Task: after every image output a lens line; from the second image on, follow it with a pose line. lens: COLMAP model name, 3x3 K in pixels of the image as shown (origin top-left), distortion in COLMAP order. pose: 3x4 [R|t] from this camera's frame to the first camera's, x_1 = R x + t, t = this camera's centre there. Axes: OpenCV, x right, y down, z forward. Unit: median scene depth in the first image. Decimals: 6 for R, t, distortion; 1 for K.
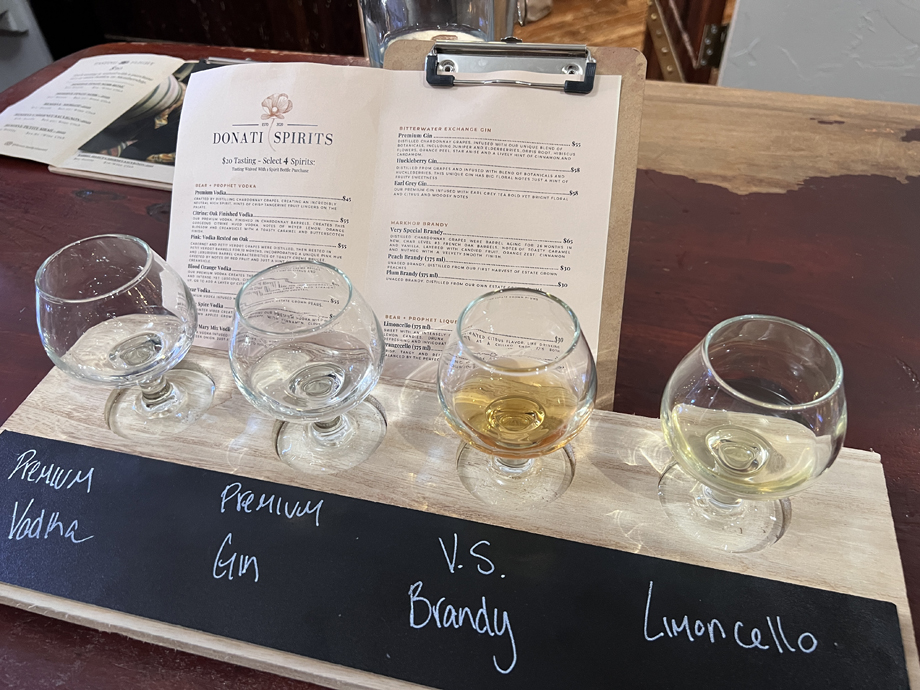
lens RADIAL K [[646.2, 0, 460.0], [0, 646.2, 345.0], [0, 0, 1]] dist [0.046372, -0.052221]
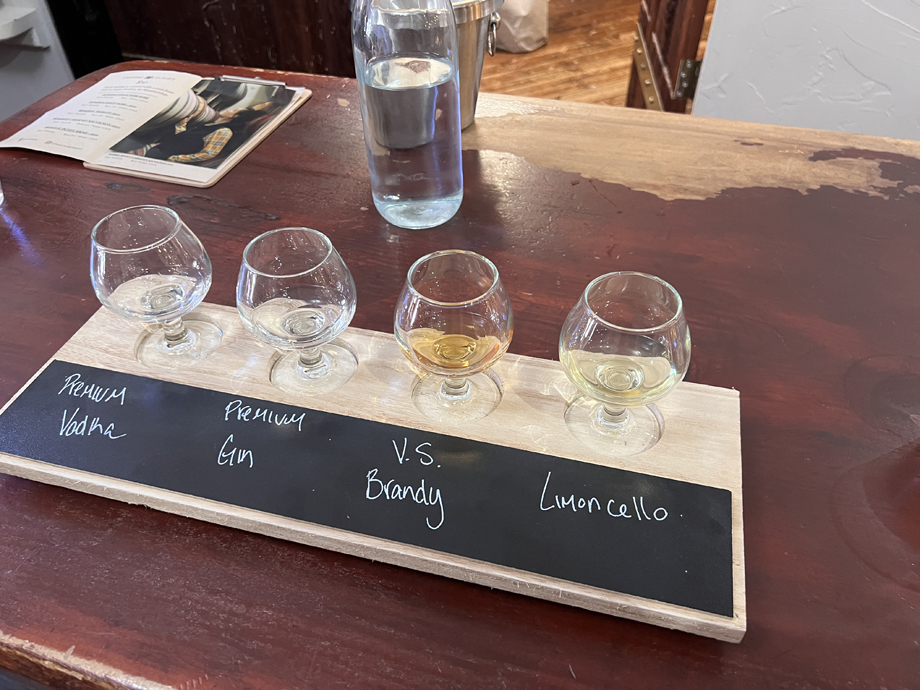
lens RADIAL K [[646.2, 0, 460.0], [0, 646.2, 345.0], [0, 0, 1]] dist [0.046372, -0.052221]
pose [[0.999658, 0.025930, 0.003331, 0.076828], [-0.025798, 0.999052, -0.035074, 0.120156], [-0.004238, 0.034976, 0.999379, -0.252561]]
